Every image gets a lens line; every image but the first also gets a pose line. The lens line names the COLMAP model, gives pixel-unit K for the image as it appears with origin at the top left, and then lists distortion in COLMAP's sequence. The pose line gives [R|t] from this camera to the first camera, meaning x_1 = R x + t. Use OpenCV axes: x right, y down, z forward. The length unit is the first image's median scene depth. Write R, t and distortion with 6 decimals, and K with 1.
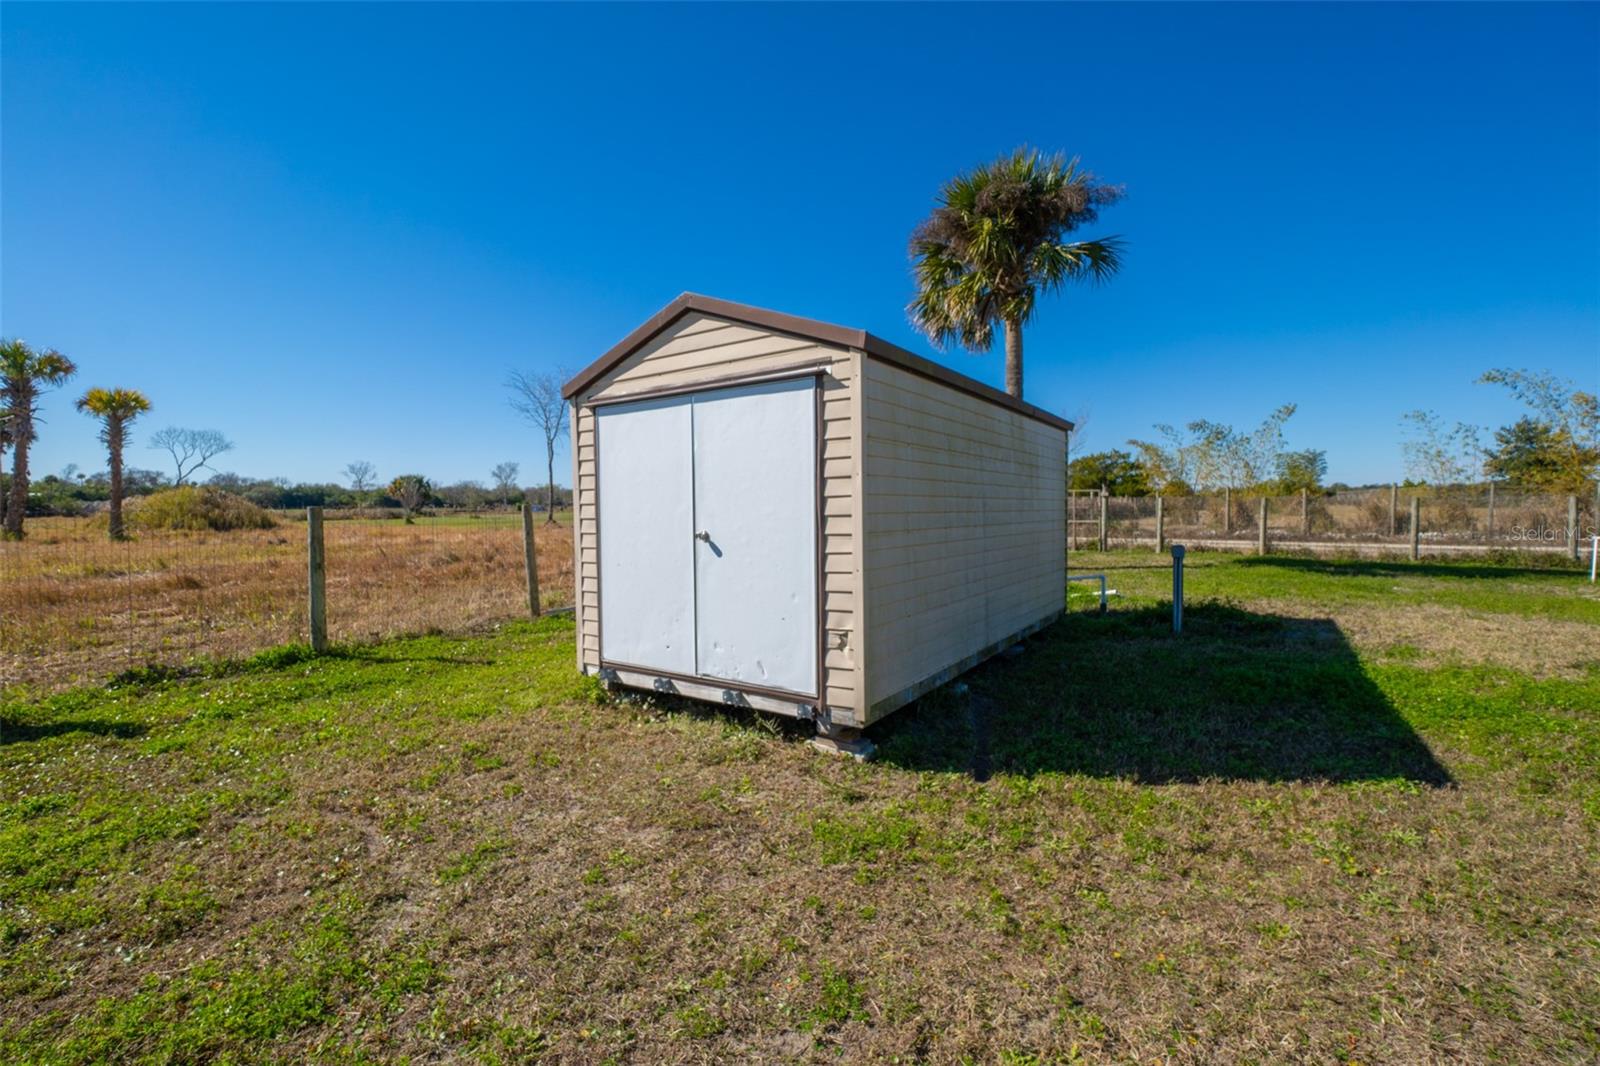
lens RADIAL K [[689.8, 0, 794.6], [0, 689.8, 525.7], [0, 0, 1]] dist [-0.003950, 0.002992]
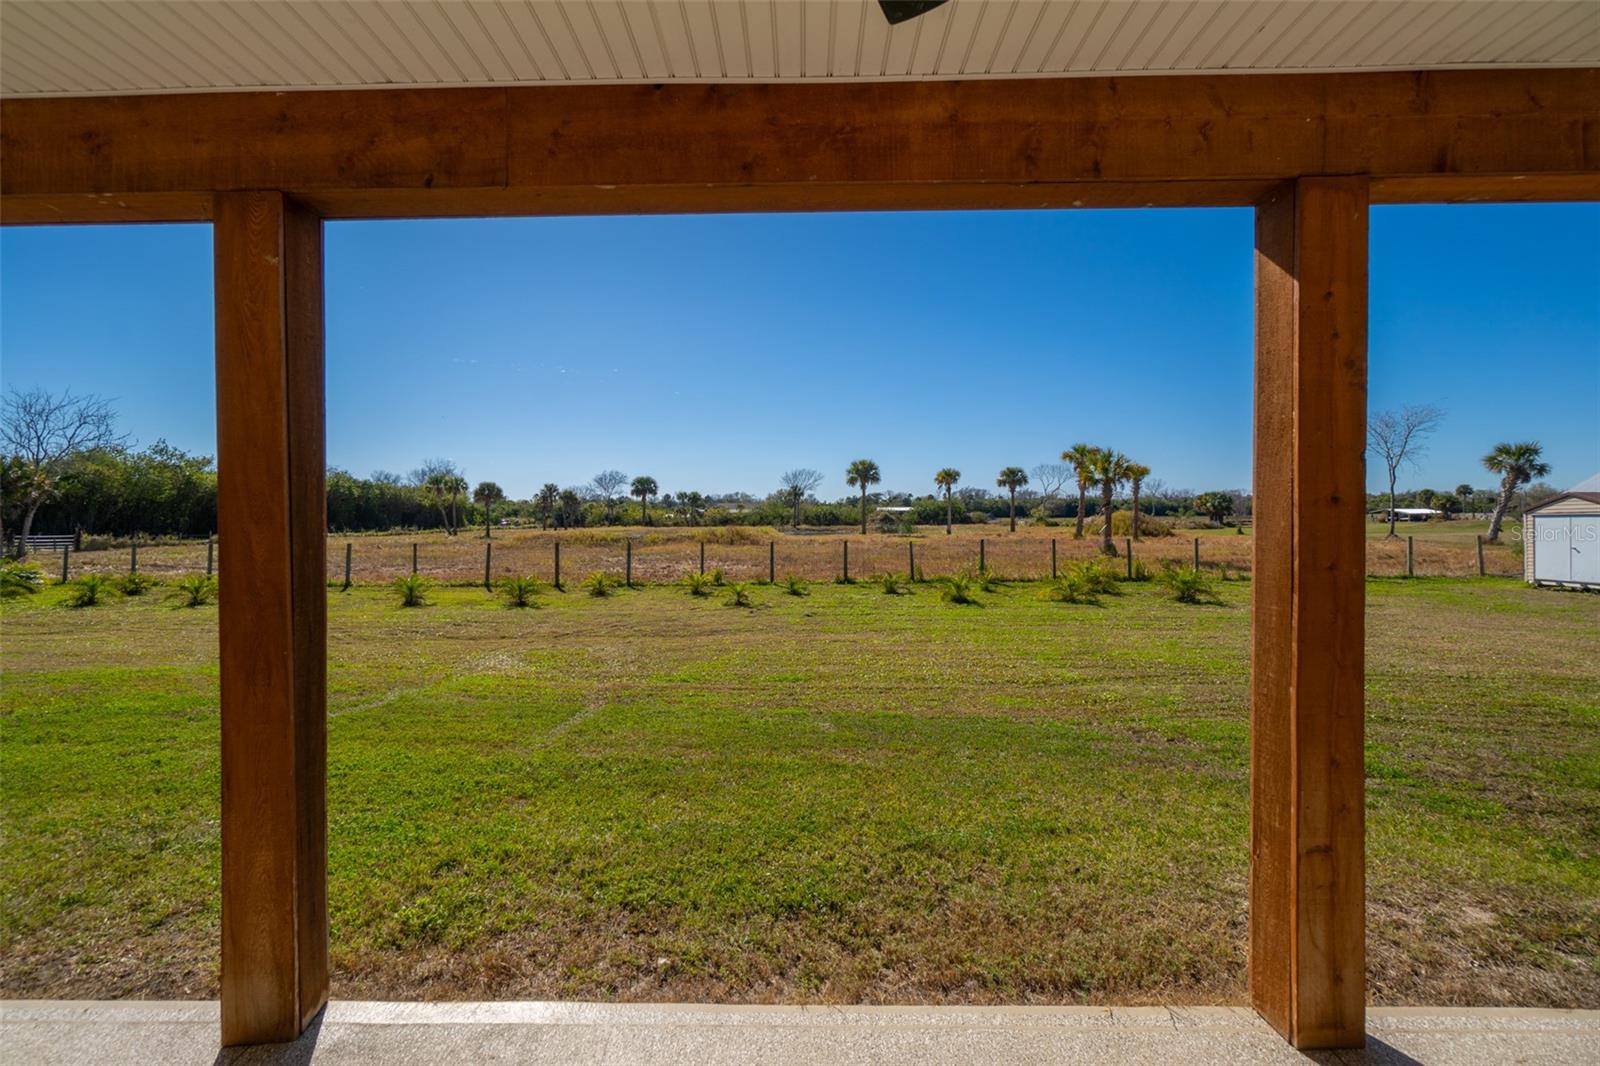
lens RADIAL K [[689.8, 0, 792.1], [0, 689.8, 528.1], [0, 0, 1]] dist [-0.003950, 0.002992]
pose [[0.549655, 0.014040, -0.835274, 0.542539], [-0.017871, 0.999828, 0.005045, -0.030446], [0.835200, 0.012154, 0.549811, -3.783273]]
